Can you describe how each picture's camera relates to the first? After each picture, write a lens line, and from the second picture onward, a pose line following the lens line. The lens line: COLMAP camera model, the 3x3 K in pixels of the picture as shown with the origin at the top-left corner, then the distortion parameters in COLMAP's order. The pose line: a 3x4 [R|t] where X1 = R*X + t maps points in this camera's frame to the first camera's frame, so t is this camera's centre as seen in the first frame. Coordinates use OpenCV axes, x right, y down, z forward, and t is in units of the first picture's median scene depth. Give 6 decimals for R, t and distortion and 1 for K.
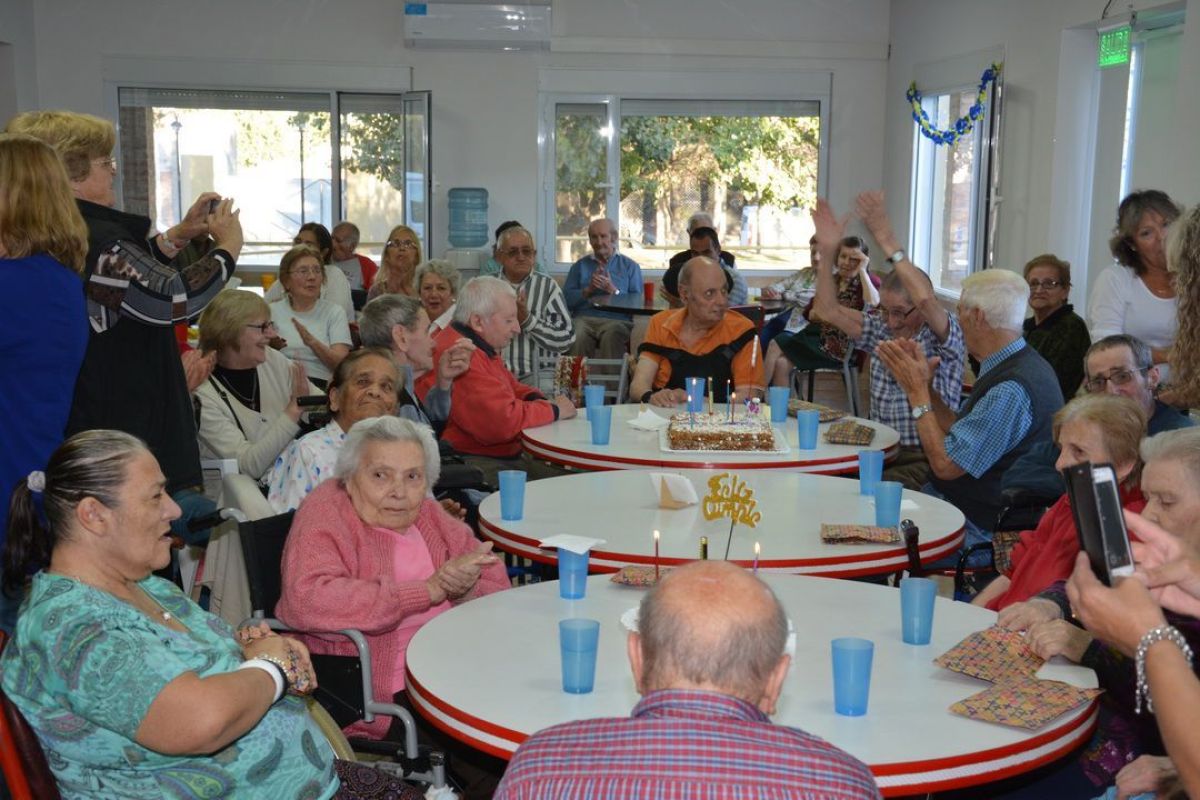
lens RADIAL K [[1703.6, 0, 591.5], [0, 1703.6, 406.0], [0, 0, 1]] dist [0.125545, 0.000000]
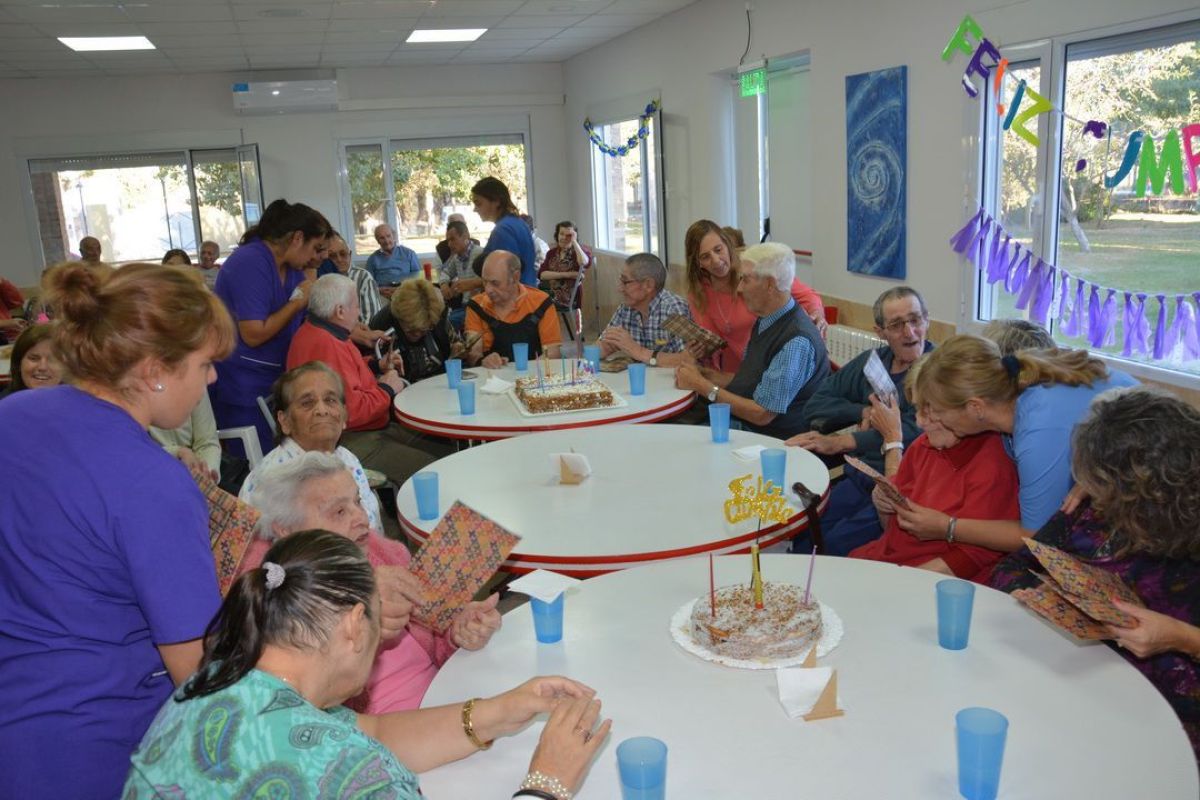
lens RADIAL K [[974.7, 0, 596.5], [0, 974.7, 400.9], [0, 0, 1]] dist [-0.143023, 0.118575]
pose [[0.965593, -0.117682, 0.231907, -0.043300], [0.097740, 0.990598, 0.095721, -0.028902], [-0.240991, -0.069761, 0.968017, 0.217151]]
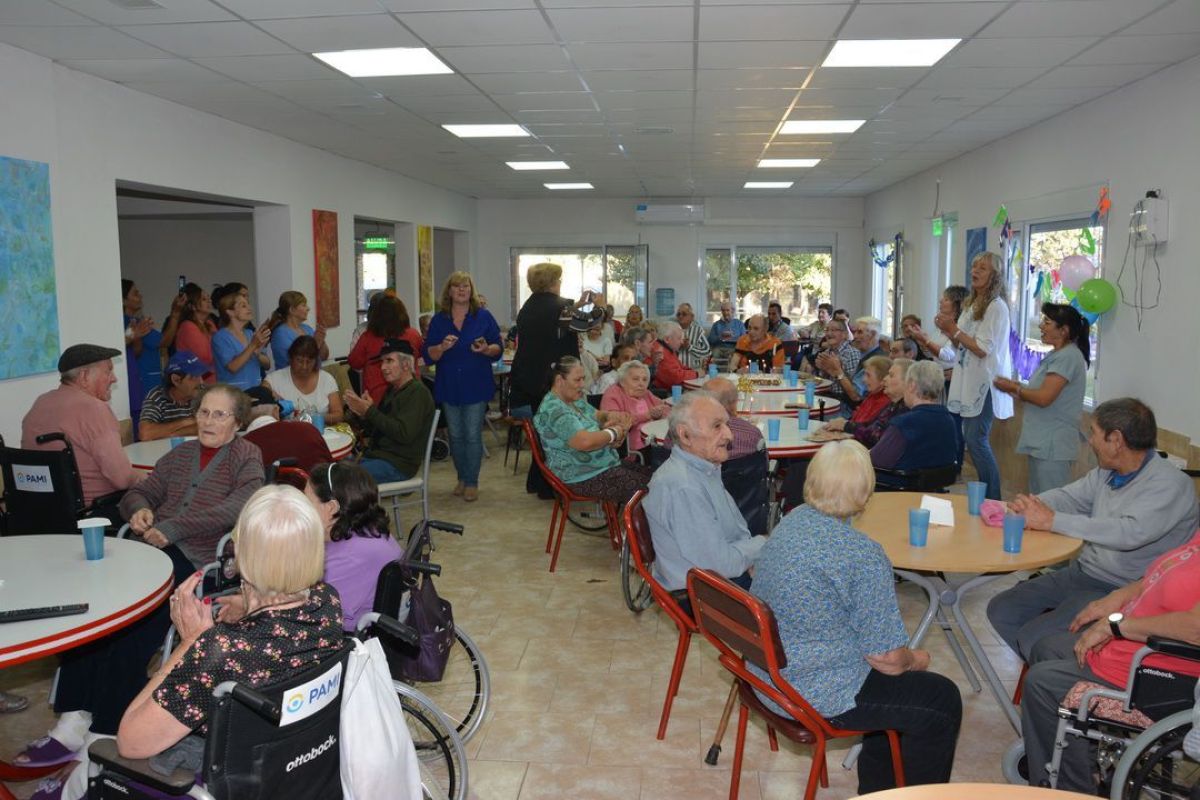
lens RADIAL K [[974.7, 0, 592.7], [0, 974.7, 401.7], [0, 0, 1]] dist [-0.143023, 0.118575]
pose [[0.988823, 0.003921, -0.149040, 0.030040], [-0.005850, 0.999905, -0.012507, 0.045706], [0.148977, 0.013240, 0.988752, -0.328125]]
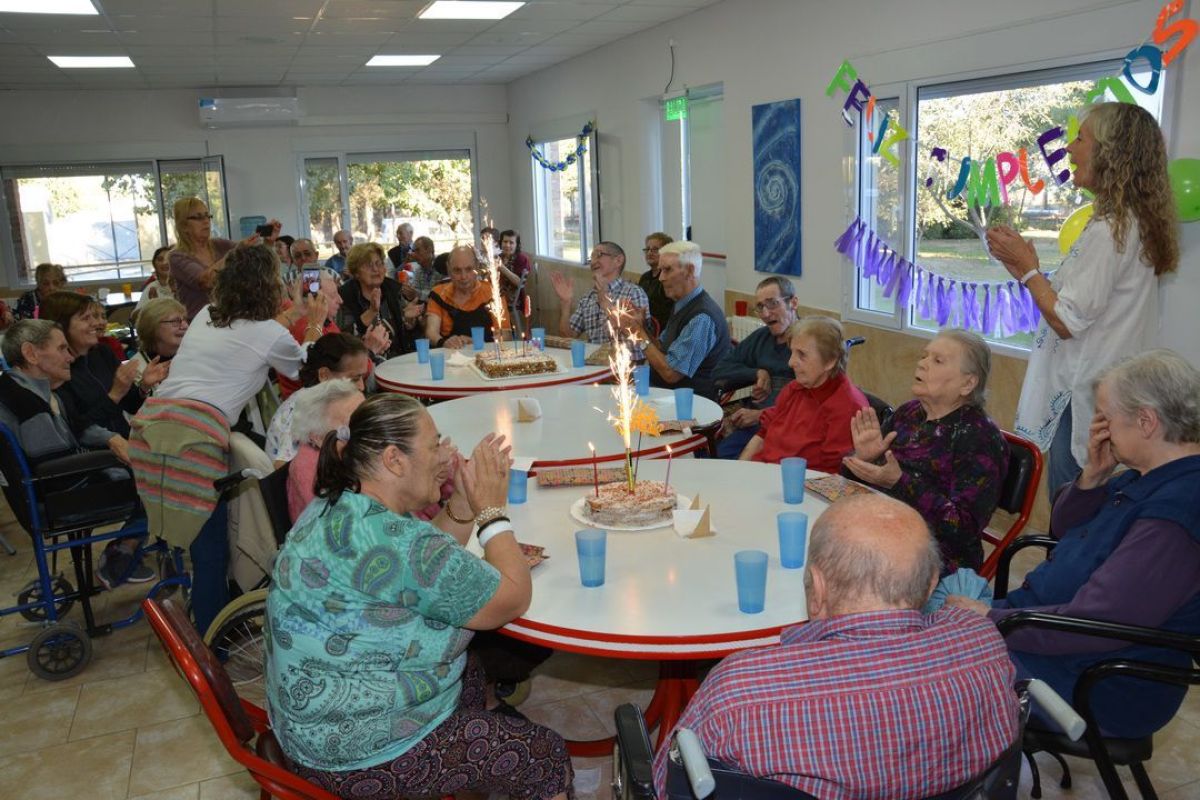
lens RADIAL K [[974.7, 0, 605.7], [0, 974.7, 392.6], [0, 0, 1]] dist [-0.143023, 0.118575]
pose [[0.945291, -0.114125, 0.305615, -0.076802], [0.093978, 0.992363, 0.079894, -0.013115], [-0.312399, -0.046802, 0.948797, 0.113565]]
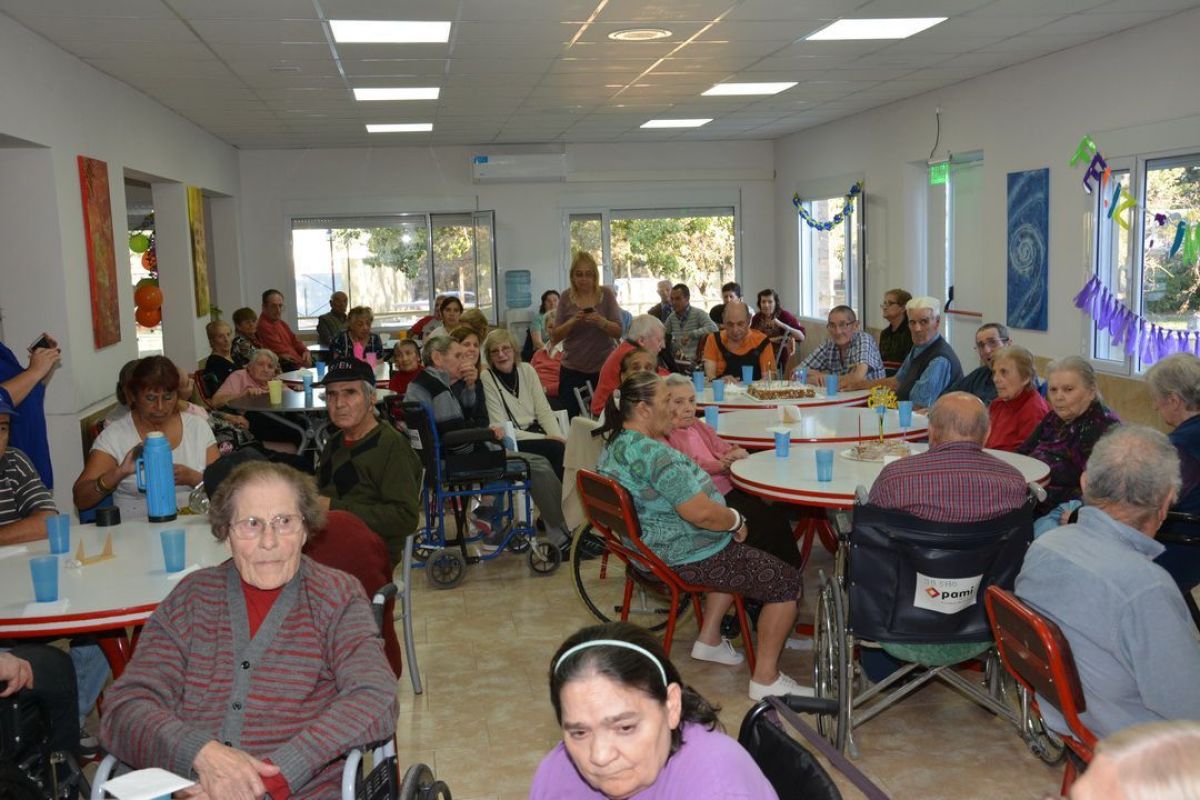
lens RADIAL K [[1254.3, 0, 606.8], [0, 1254.3, 393.8], [0, 0, 1]] dist [0.048042, 0.000000]
pose [[0.993266, -0.056735, 0.101010, -0.168611], [0.059516, 0.997921, -0.024729, 0.027574], [-0.099397, 0.030574, 0.994578, -0.222324]]
